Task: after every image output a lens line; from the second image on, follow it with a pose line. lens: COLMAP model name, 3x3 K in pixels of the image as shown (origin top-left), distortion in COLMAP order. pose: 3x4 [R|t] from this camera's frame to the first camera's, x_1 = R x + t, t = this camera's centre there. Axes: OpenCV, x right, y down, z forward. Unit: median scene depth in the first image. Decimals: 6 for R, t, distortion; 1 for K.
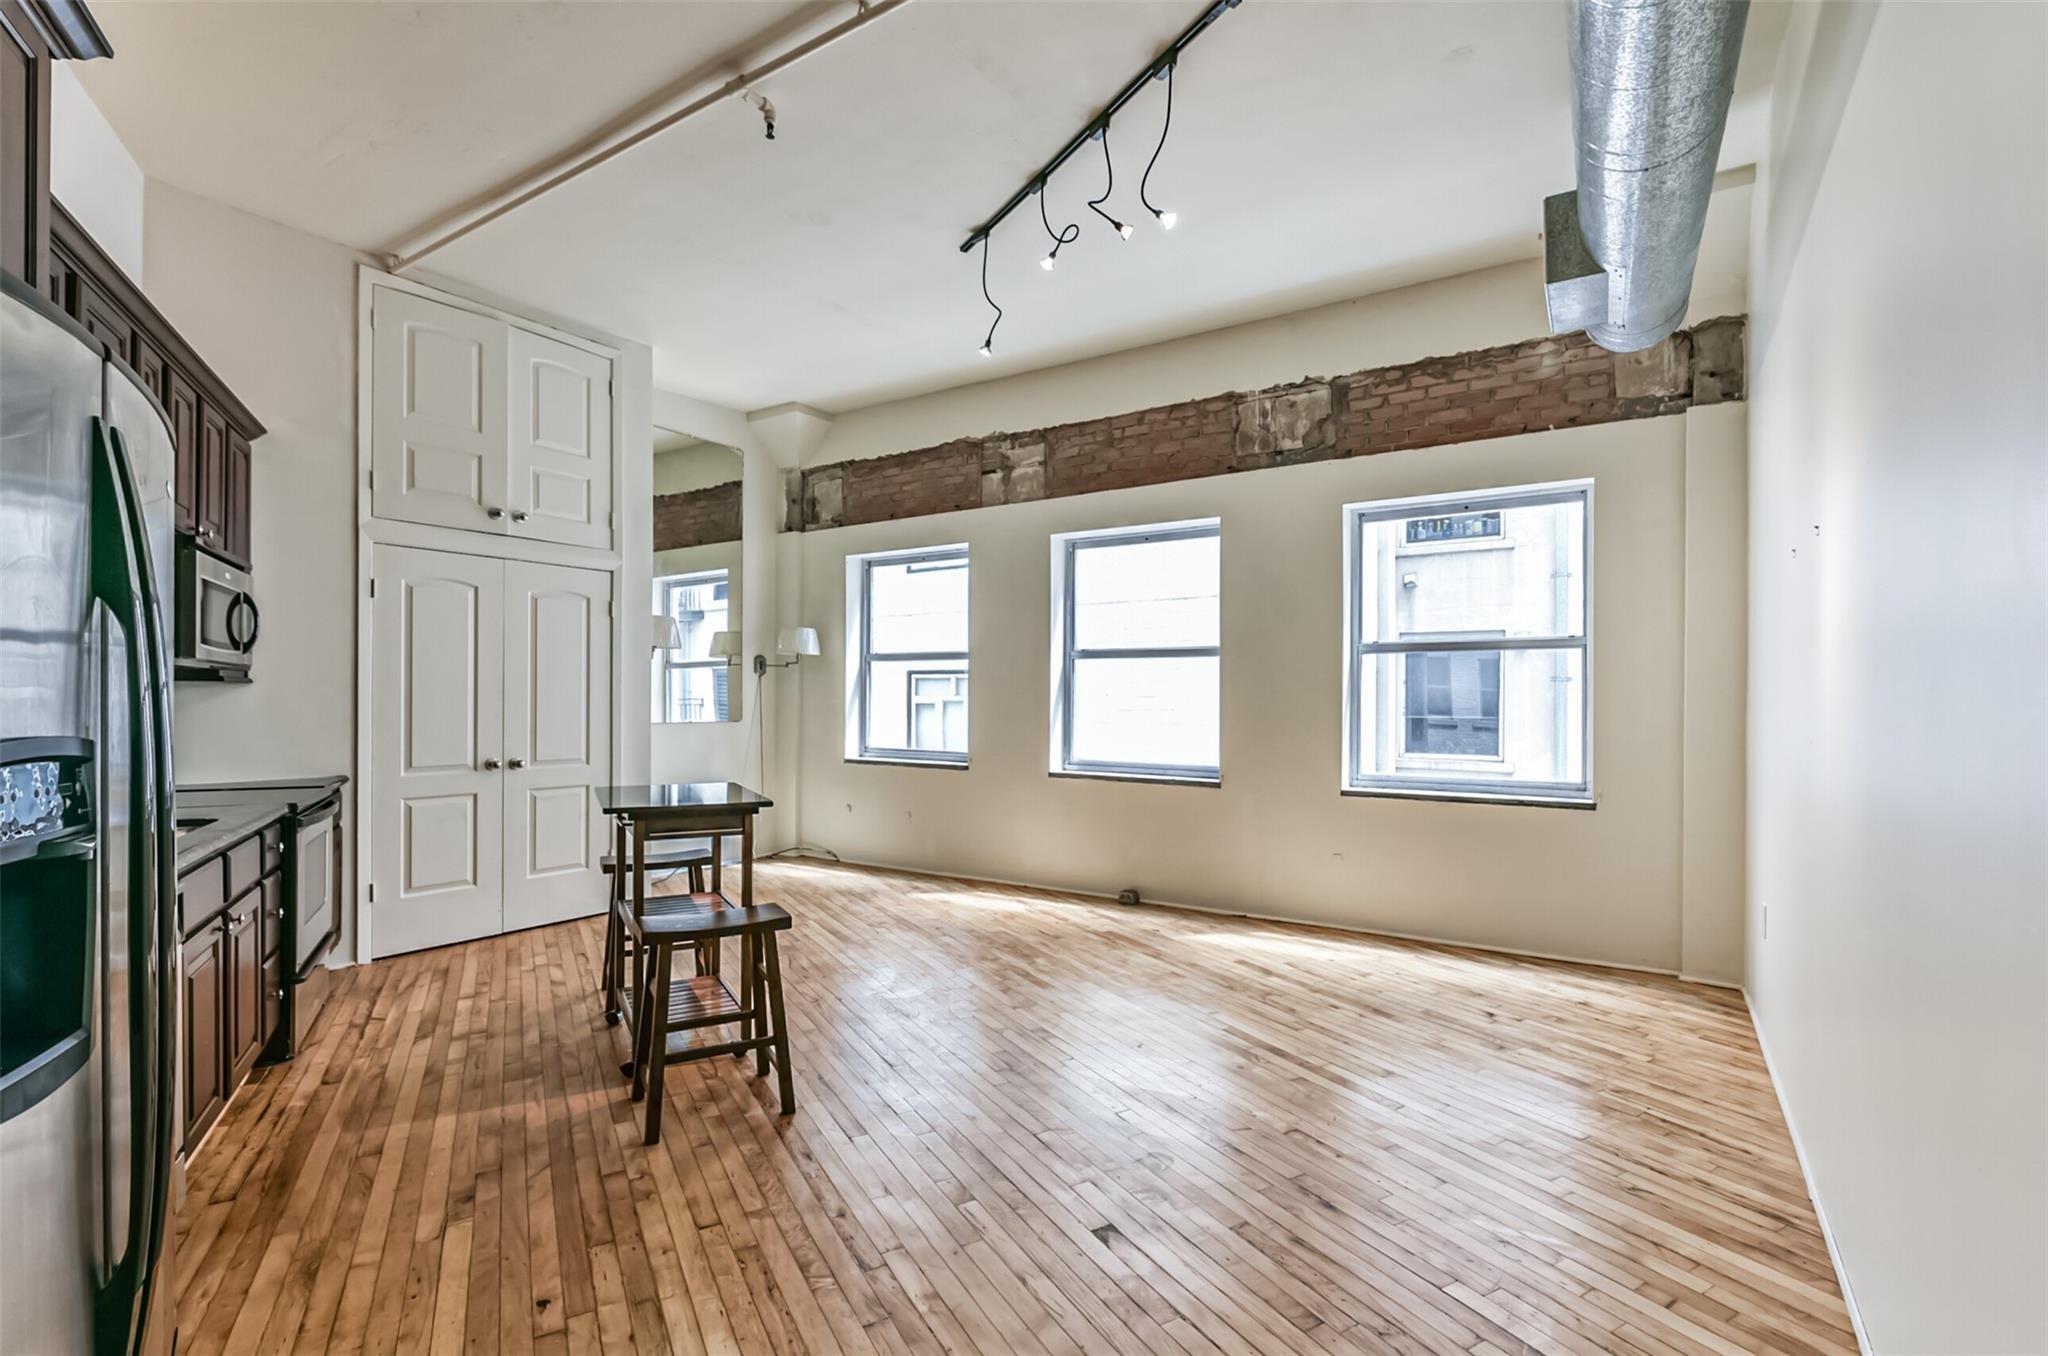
lens RADIAL K [[923.9, 0, 1041.3], [0, 923.9, 706.9], [0, 0, 1]] dist [-0.005683, -0.000288]
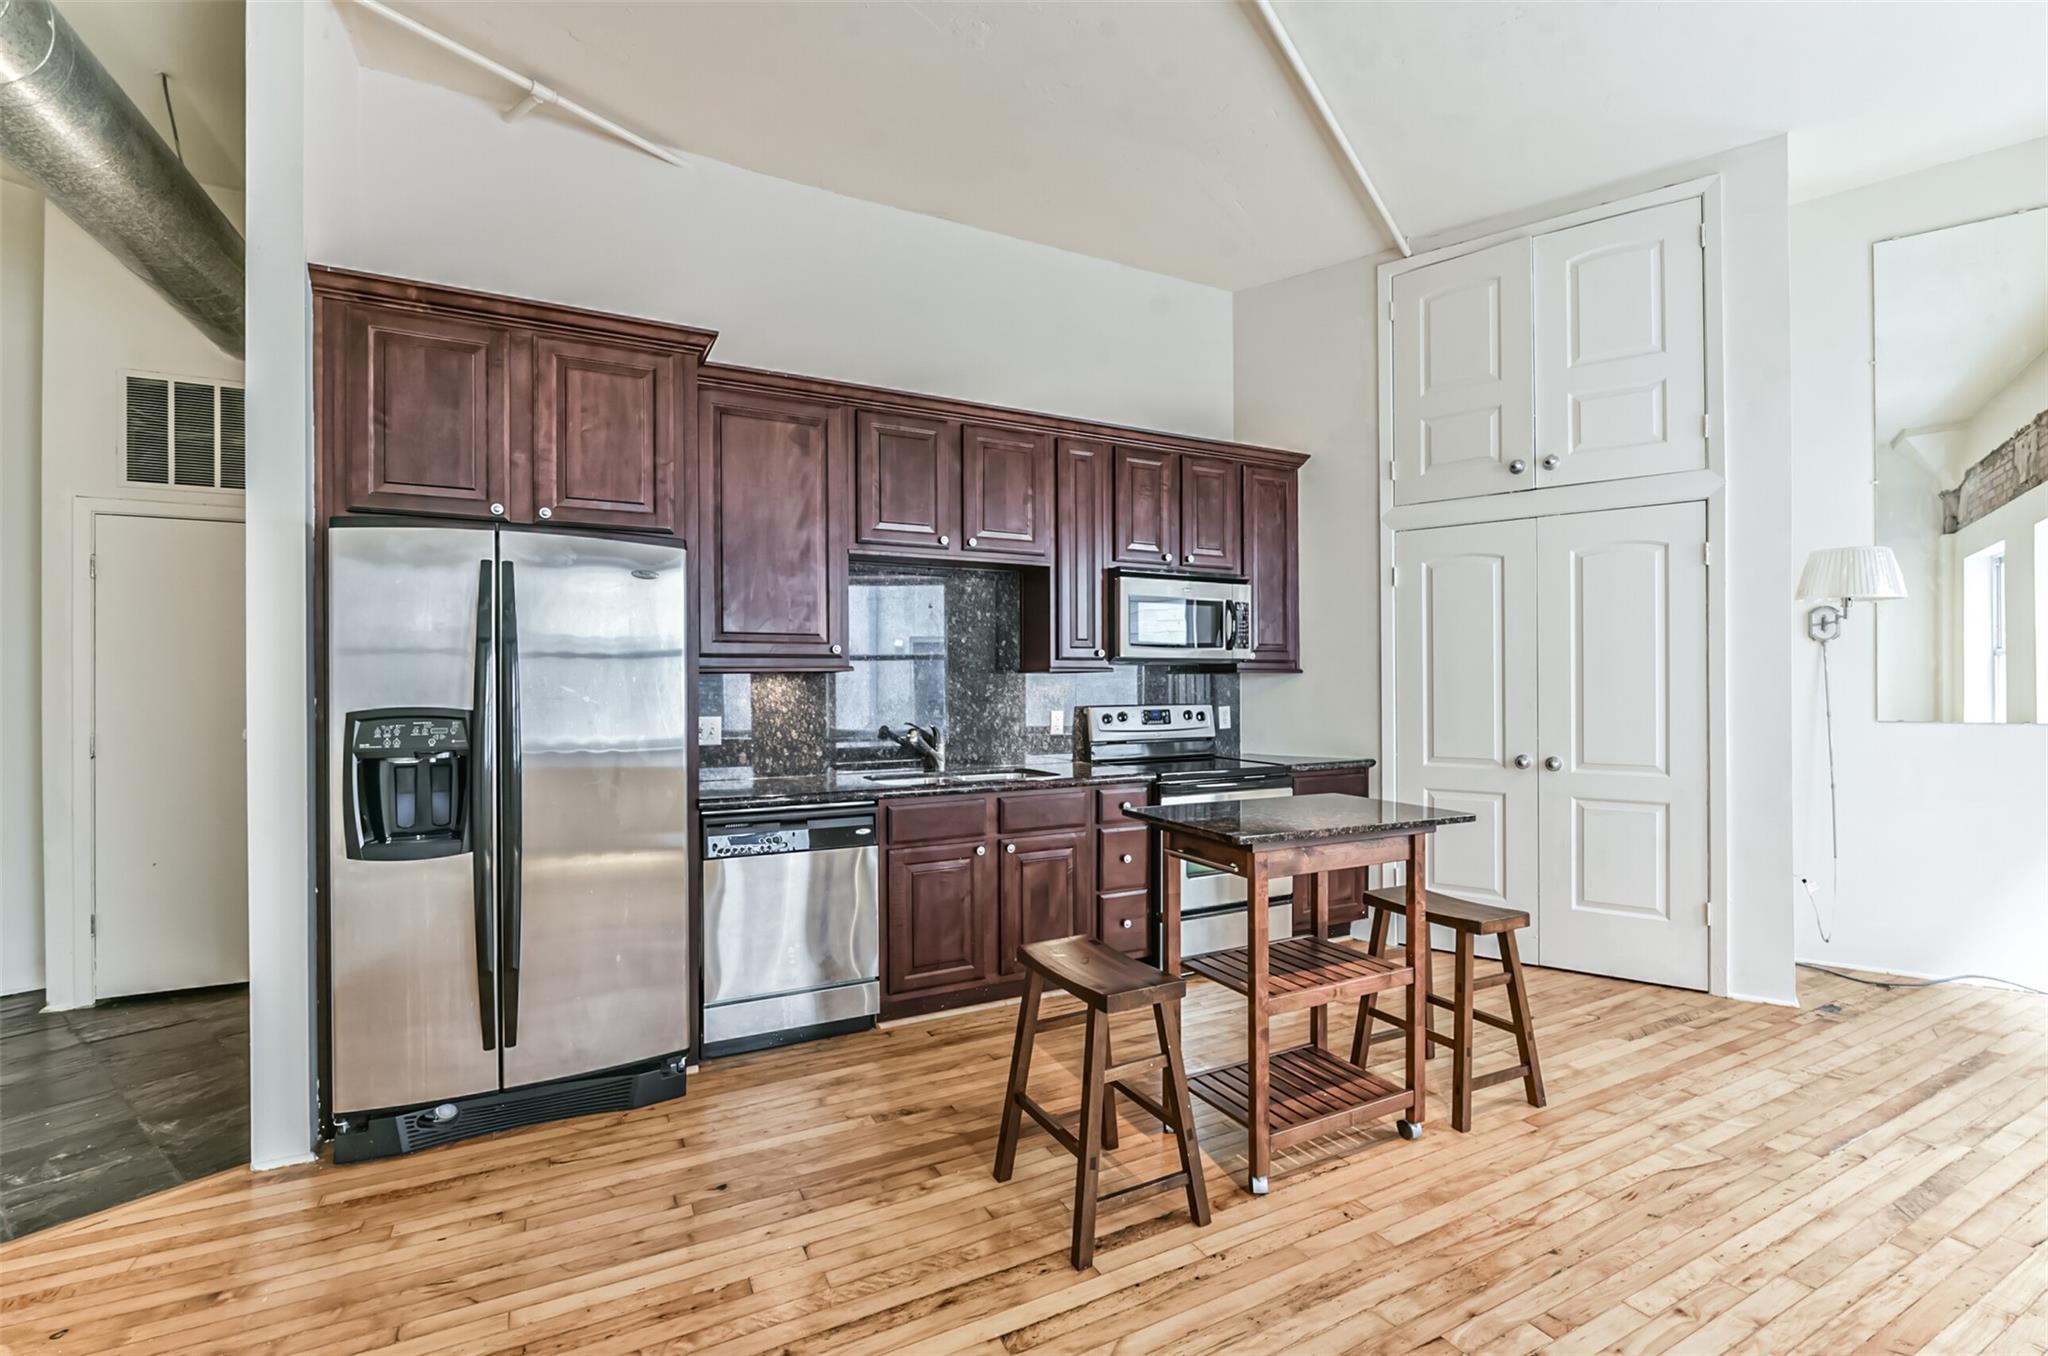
lens RADIAL K [[899.6, 0, 1025.9], [0, 899.6, 683.1], [0, 0, 1]] dist [0.002225, -0.000043]
pose [[-0.037212, -0.005145, -0.999294, 0.246010], [-0.002928, 0.999983, -0.005040, -0.004924], [0.999303, 0.002739, -0.037227, 0.559135]]
